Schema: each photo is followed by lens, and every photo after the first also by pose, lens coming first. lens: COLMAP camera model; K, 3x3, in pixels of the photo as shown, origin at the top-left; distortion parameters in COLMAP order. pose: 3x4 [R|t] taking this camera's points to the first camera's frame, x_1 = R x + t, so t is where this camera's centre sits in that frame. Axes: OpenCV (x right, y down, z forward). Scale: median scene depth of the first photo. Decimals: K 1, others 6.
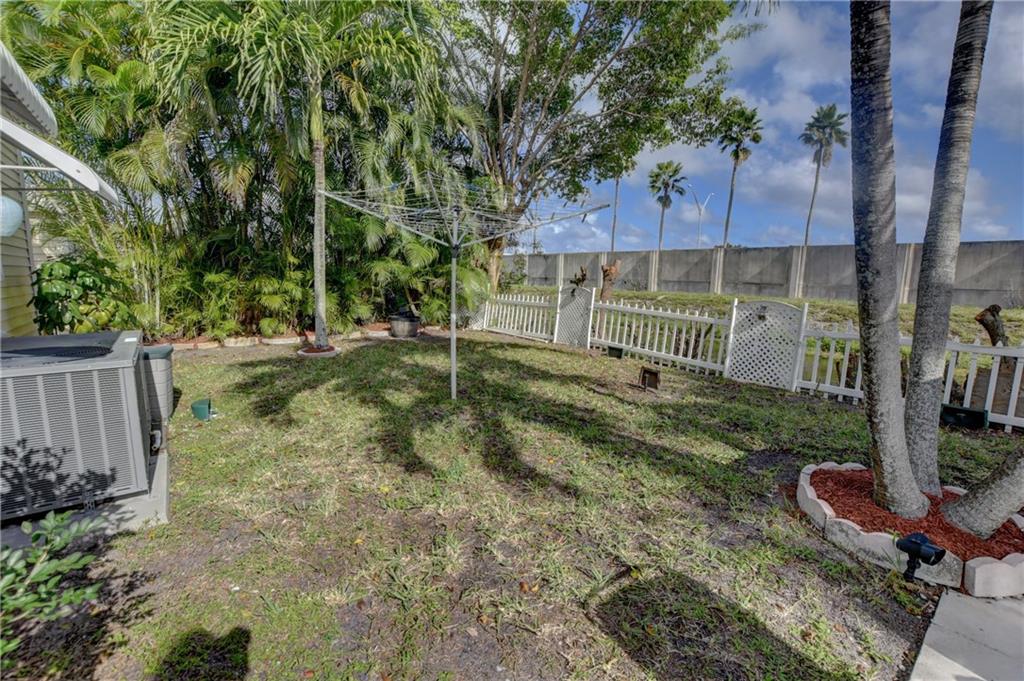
lens RADIAL K [[451.4, 0, 507.2], [0, 451.4, 336.6], [0, 0, 1]] dist [-0.030268, 0.003434]
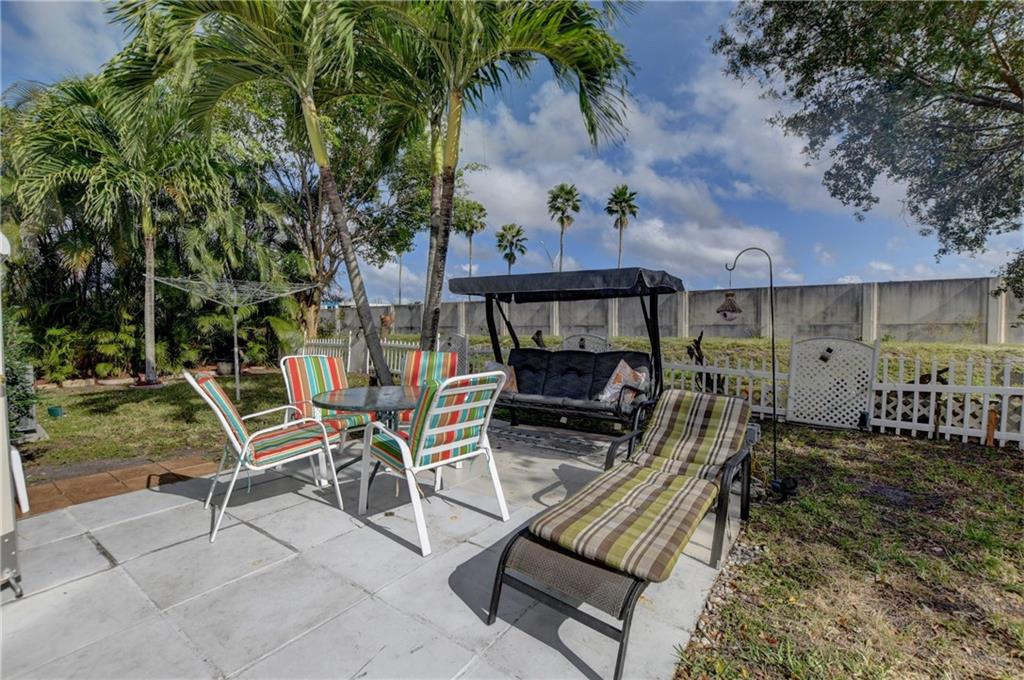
lens RADIAL K [[451.4, 0, 507.9], [0, 451.4, 338.1], [0, 0, 1]] dist [-0.030268, 0.003434]
pose [[0.967714, -0.035594, 0.249523, 0.242967], [0.061473, 0.993413, -0.096700, 0.074058], [-0.244438, 0.108917, 0.963528, -0.451231]]
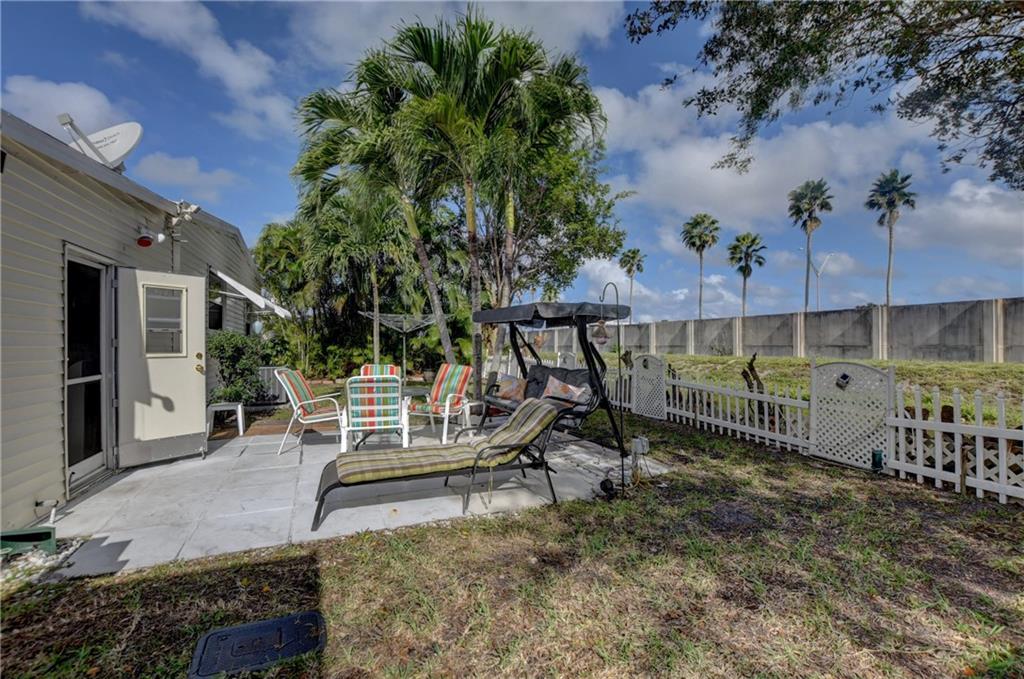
lens RADIAL K [[451.4, 0, 510.9], [0, 451.4, 340.2], [0, 0, 1]] dist [-0.030268, 0.003434]
pose [[0.957624, -0.026852, -0.286766, 0.607221], [-0.015912, 0.989192, -0.145763, 0.100547], [0.287581, 0.144150, 0.946846, -0.604600]]
